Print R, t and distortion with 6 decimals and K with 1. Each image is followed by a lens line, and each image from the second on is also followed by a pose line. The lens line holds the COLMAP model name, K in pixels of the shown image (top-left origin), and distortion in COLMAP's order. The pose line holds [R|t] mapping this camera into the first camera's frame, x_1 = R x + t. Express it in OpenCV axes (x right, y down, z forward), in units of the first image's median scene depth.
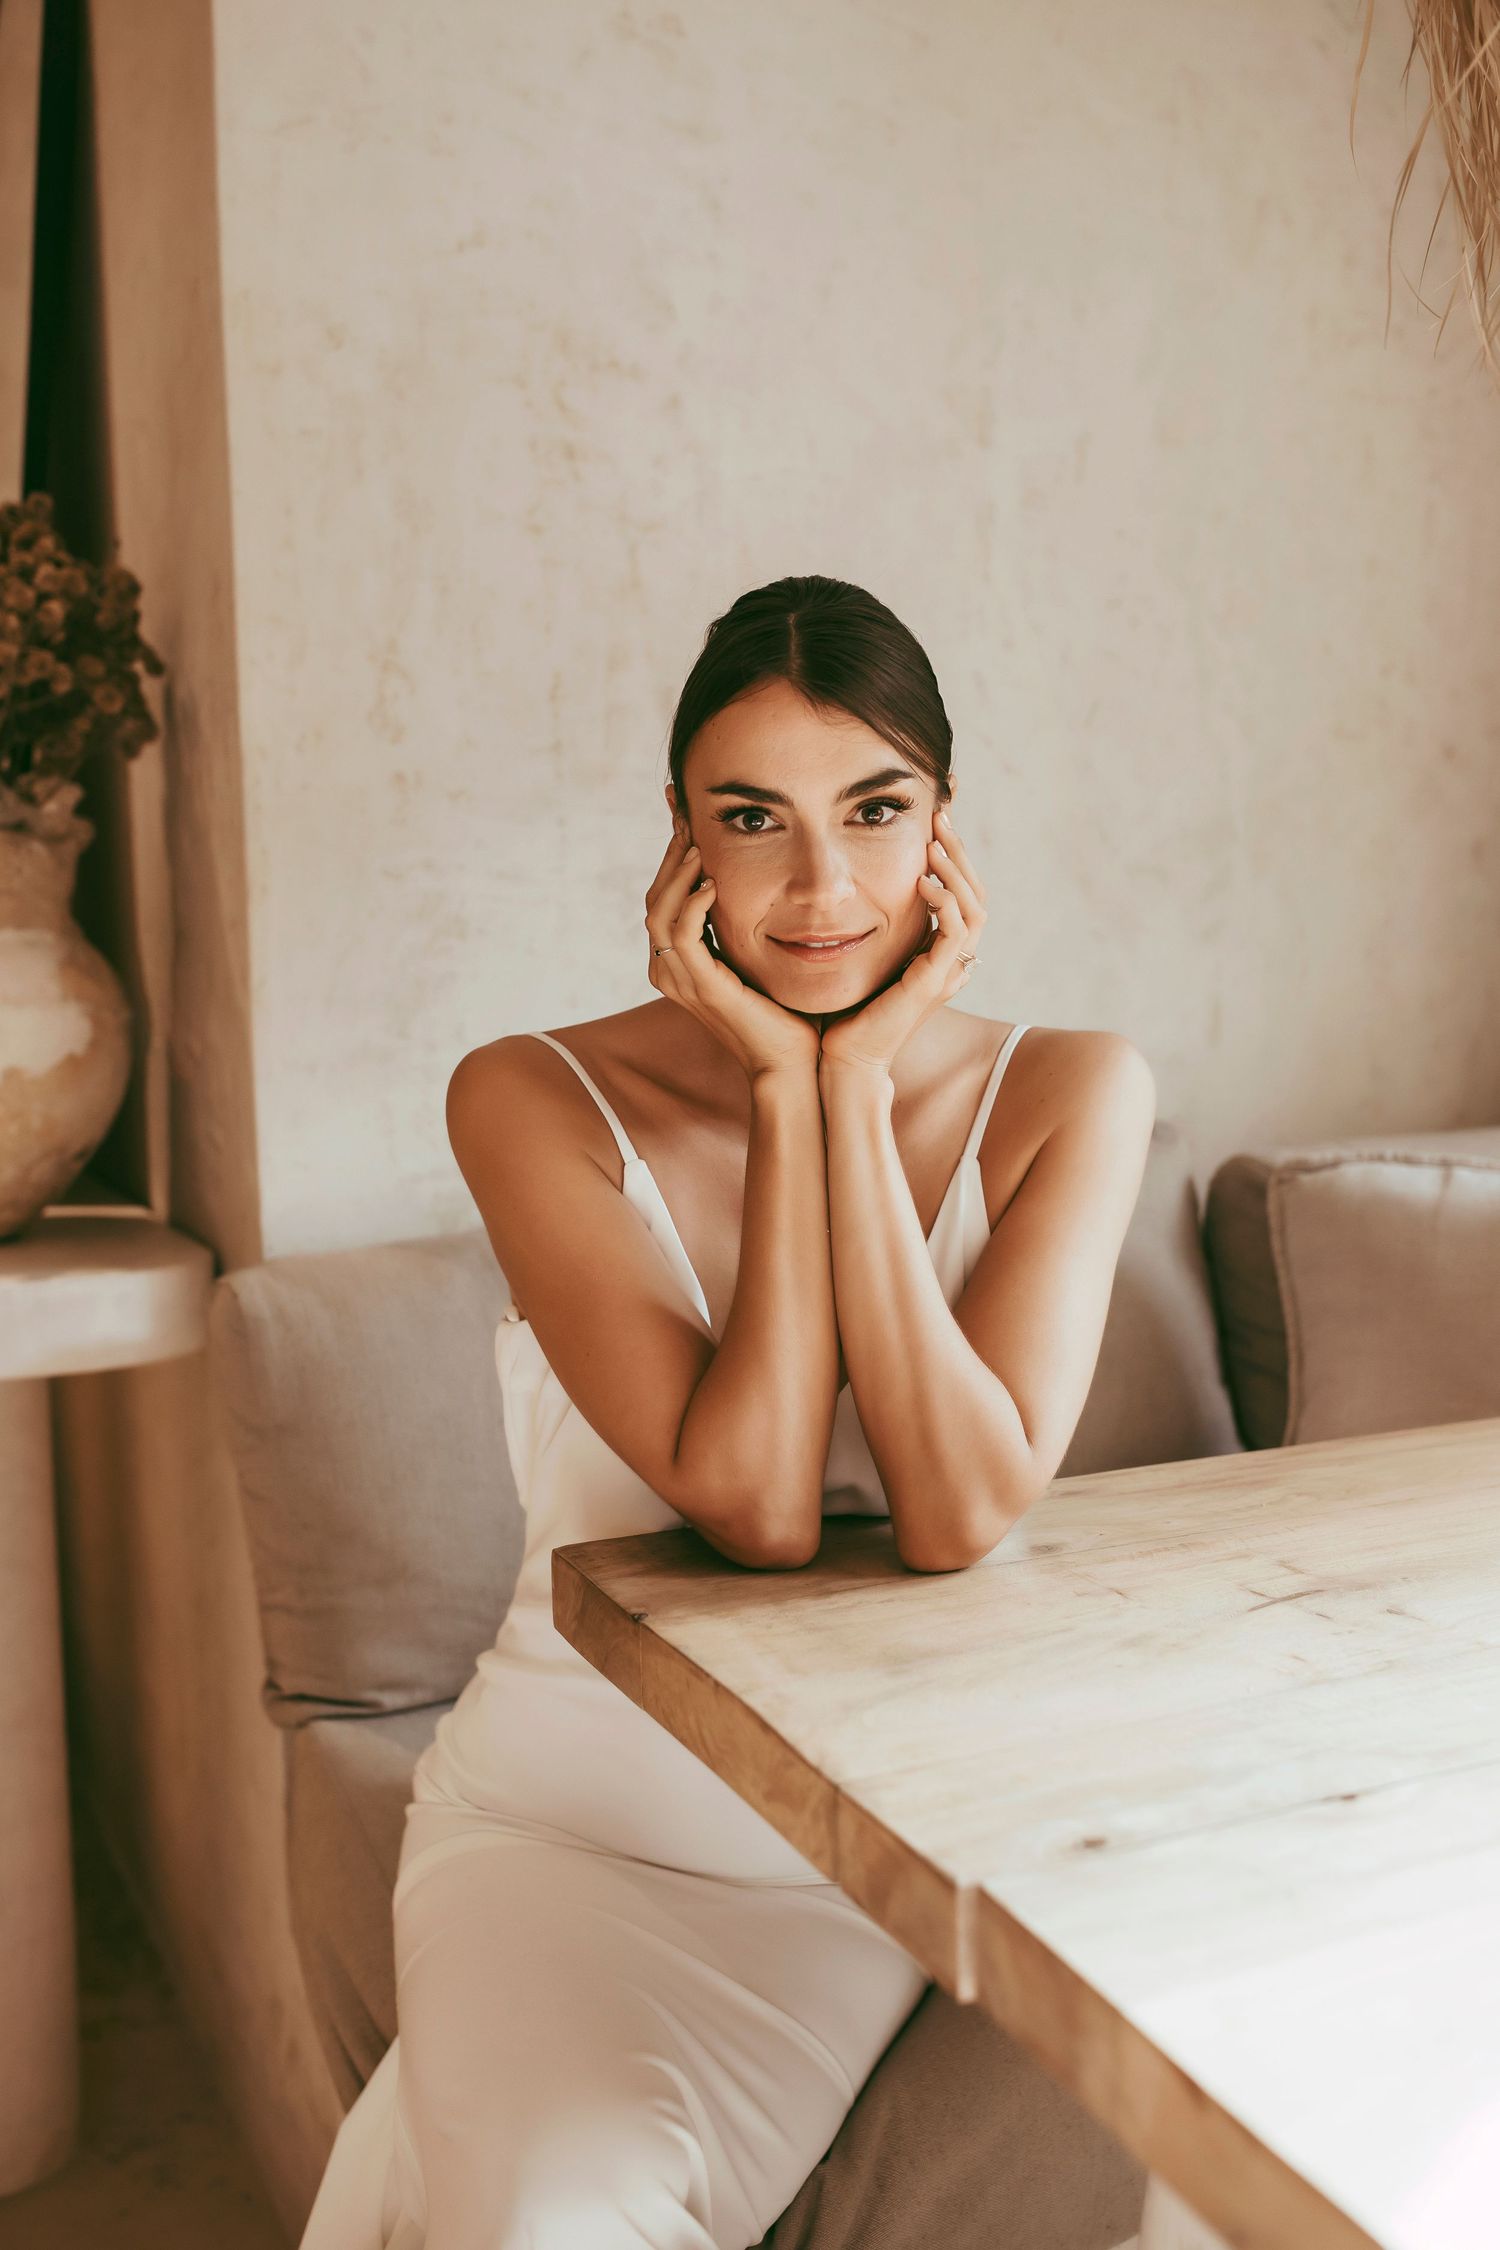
lens RADIAL K [[2216.0, 0, 750.0], [0, 2216.0, 1125.0], [0, 0, 1]] dist [-0.006838, -0.001604]
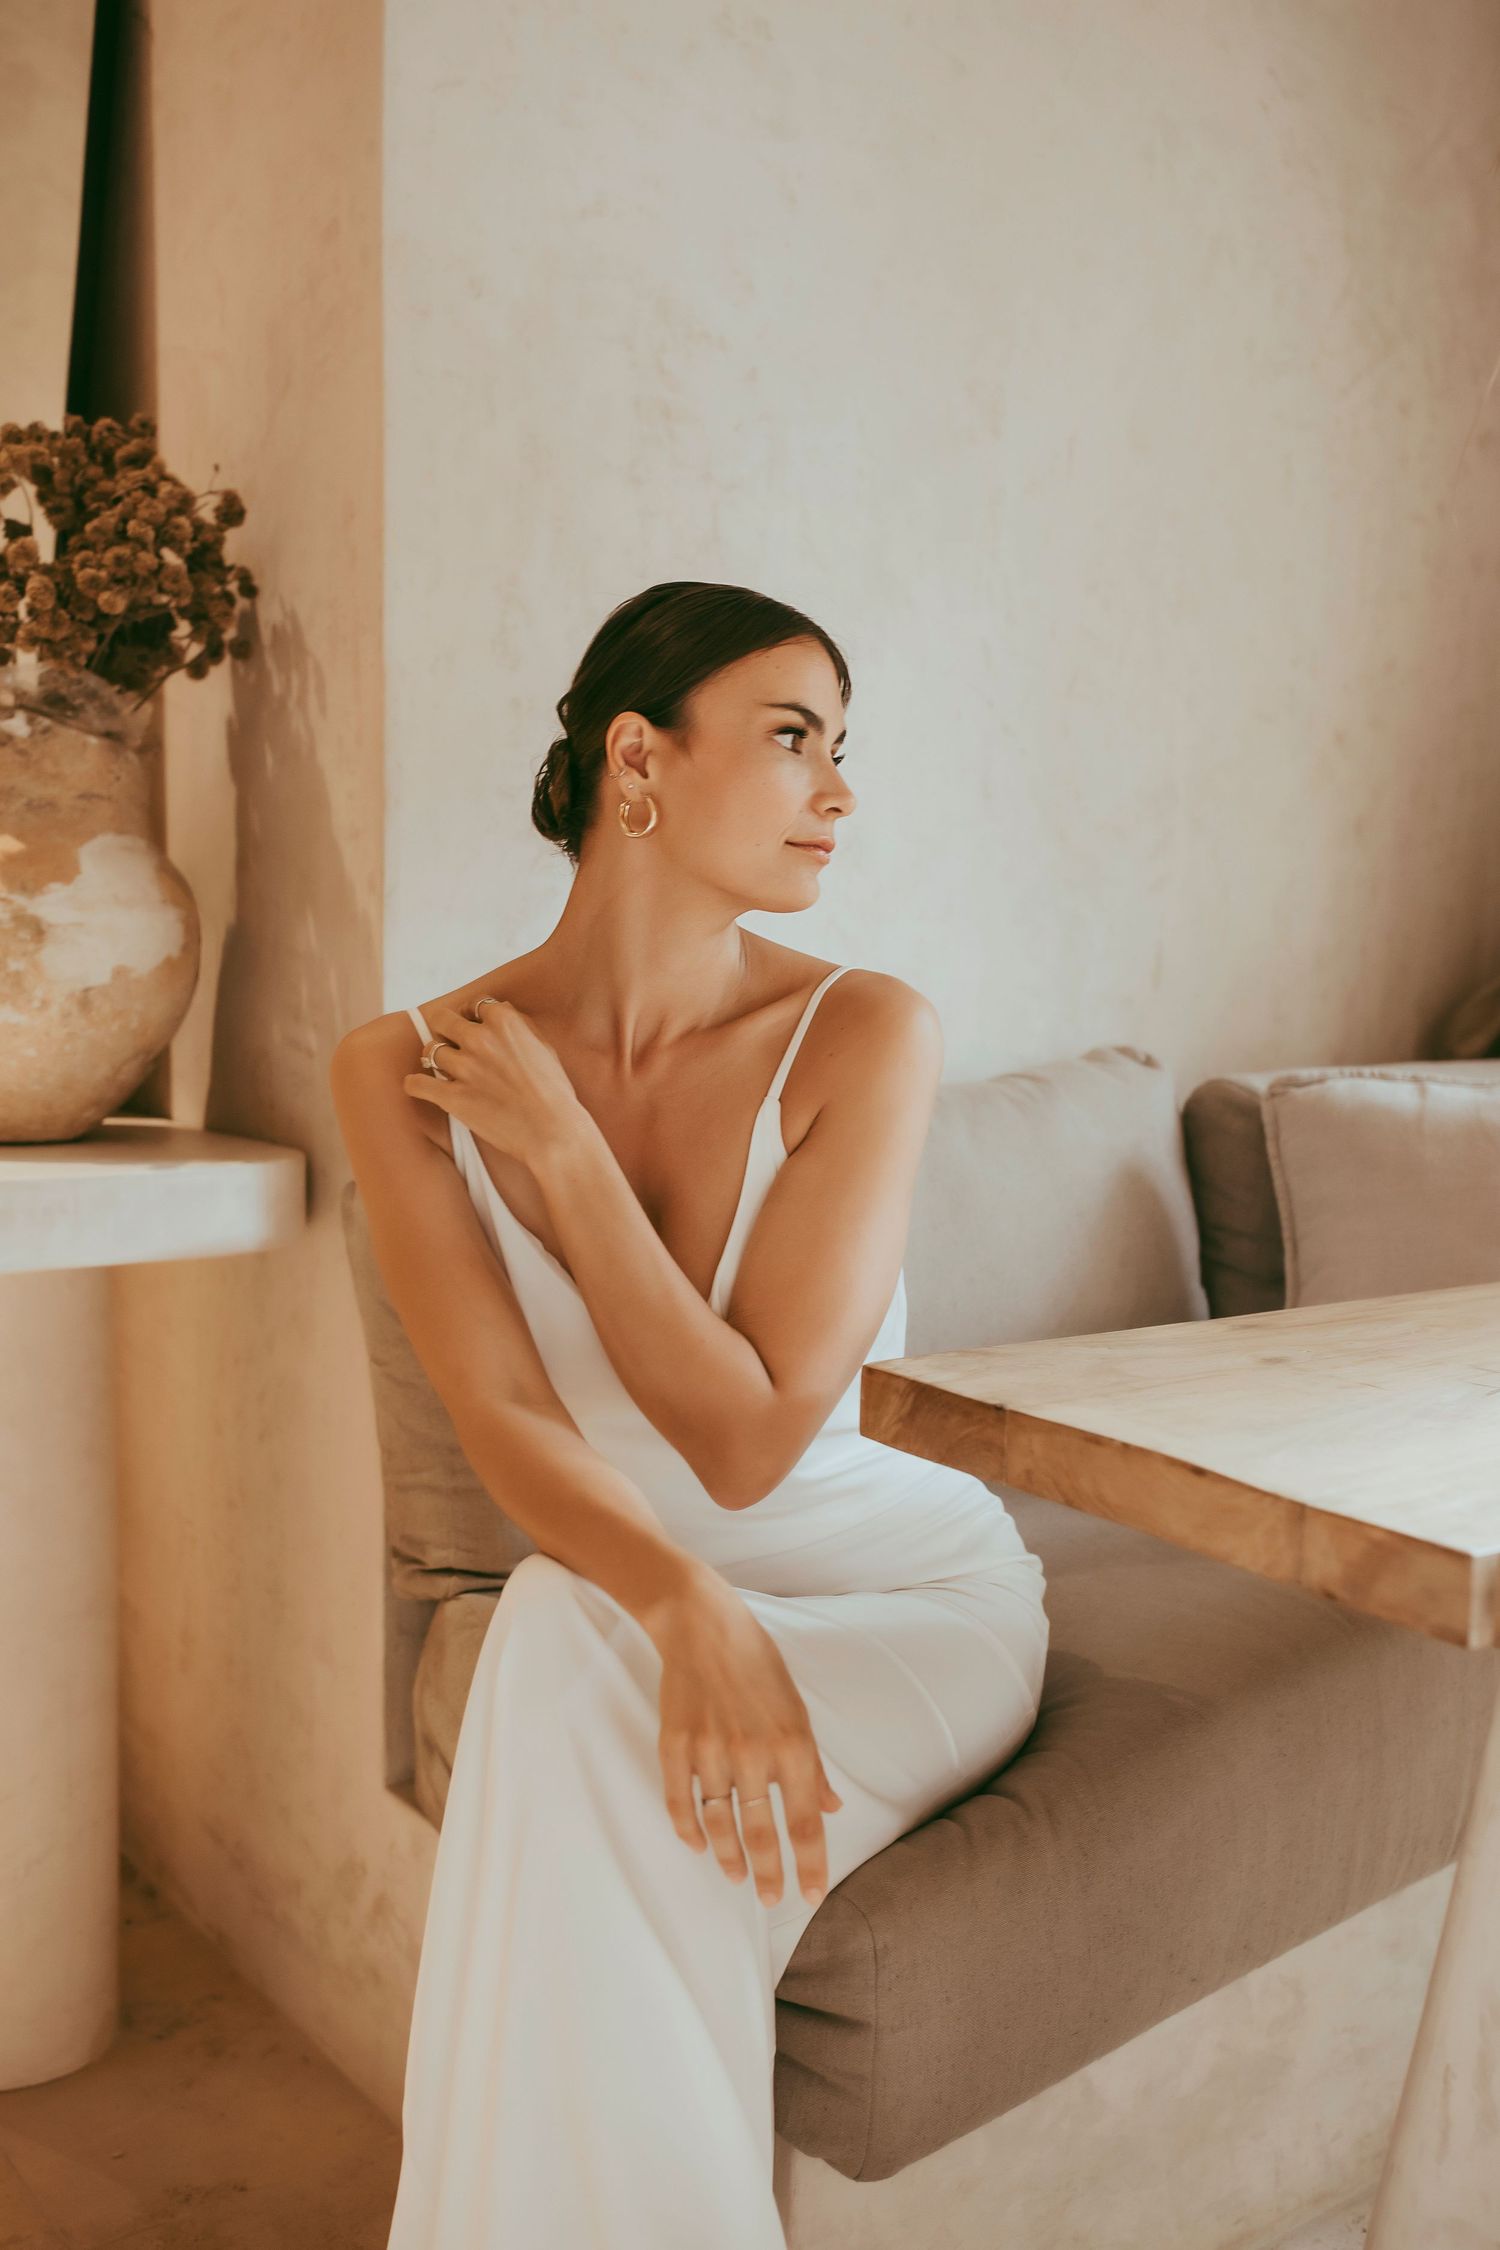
lens RADIAL K [[2202.0, 0, 750.0], [0, 2202.0, 1125.0], [0, 0, 1]] dist [-0.002522, 0.002833]
pose [[0.980820, 0.013122, 0.194472, -0.249801], [-0.012424, 0.999911, -0.004807, 0.050329], [-0.194518, 0.002299, 0.980896, -0.064952]]
